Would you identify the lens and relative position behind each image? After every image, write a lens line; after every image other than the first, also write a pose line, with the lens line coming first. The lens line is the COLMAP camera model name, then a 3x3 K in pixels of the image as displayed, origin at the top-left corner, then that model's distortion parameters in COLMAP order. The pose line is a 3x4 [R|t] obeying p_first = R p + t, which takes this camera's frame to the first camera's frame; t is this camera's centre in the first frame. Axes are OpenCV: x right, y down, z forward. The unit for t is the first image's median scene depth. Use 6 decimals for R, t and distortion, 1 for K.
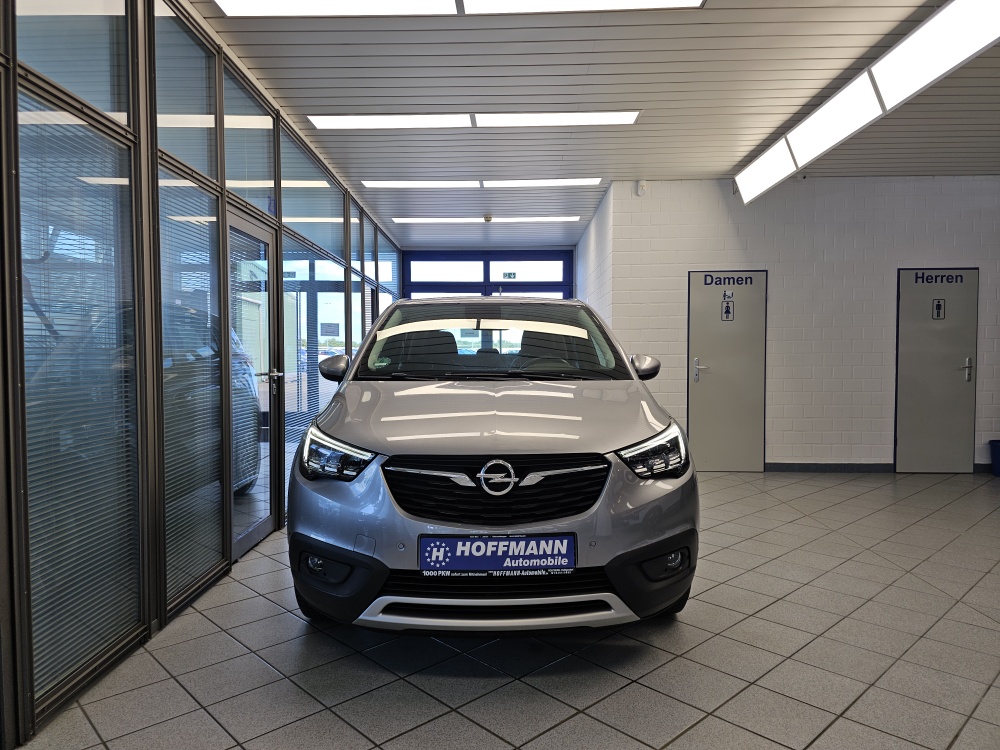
lens RADIAL K [[683.8, 0, 492.9], [0, 683.8, 427.4], [0, 0, 1]] dist [0.039113, -0.049848]
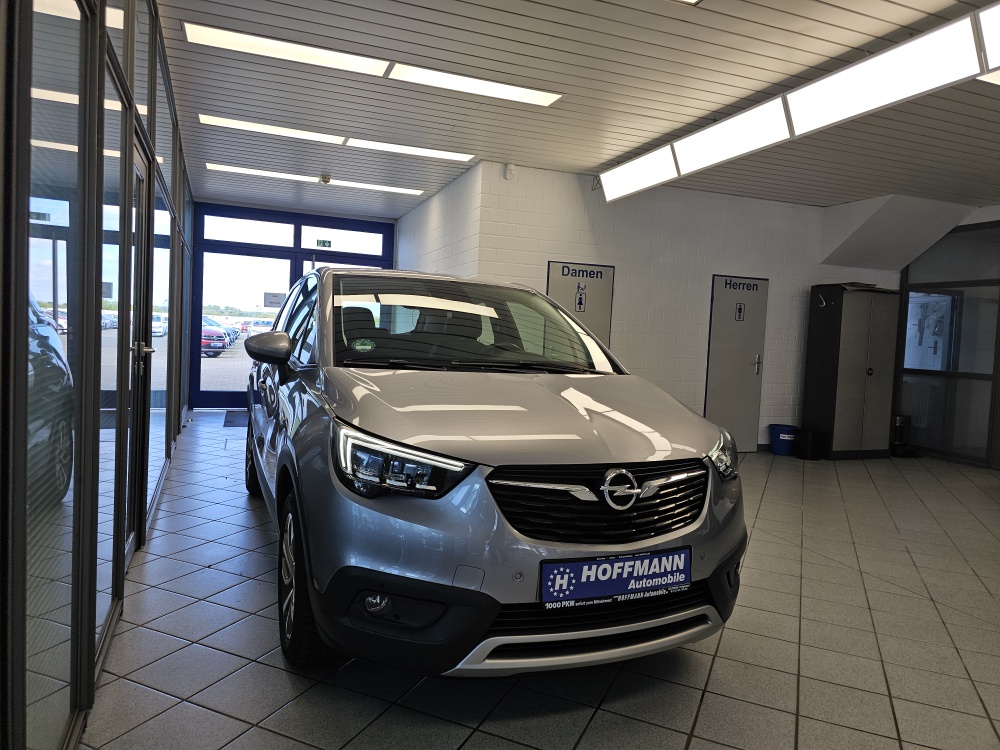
lens RADIAL K [[683.8, 0, 525.2], [0, 683.8, 417.3], [0, 0, 1]] dist [0.039113, -0.049848]
pose [[0.921822, 0.001930, 0.387609, -0.408339], [-0.008748, 0.999836, 0.015827, -0.030169], [-0.387515, -0.017980, 0.921688, 0.210616]]
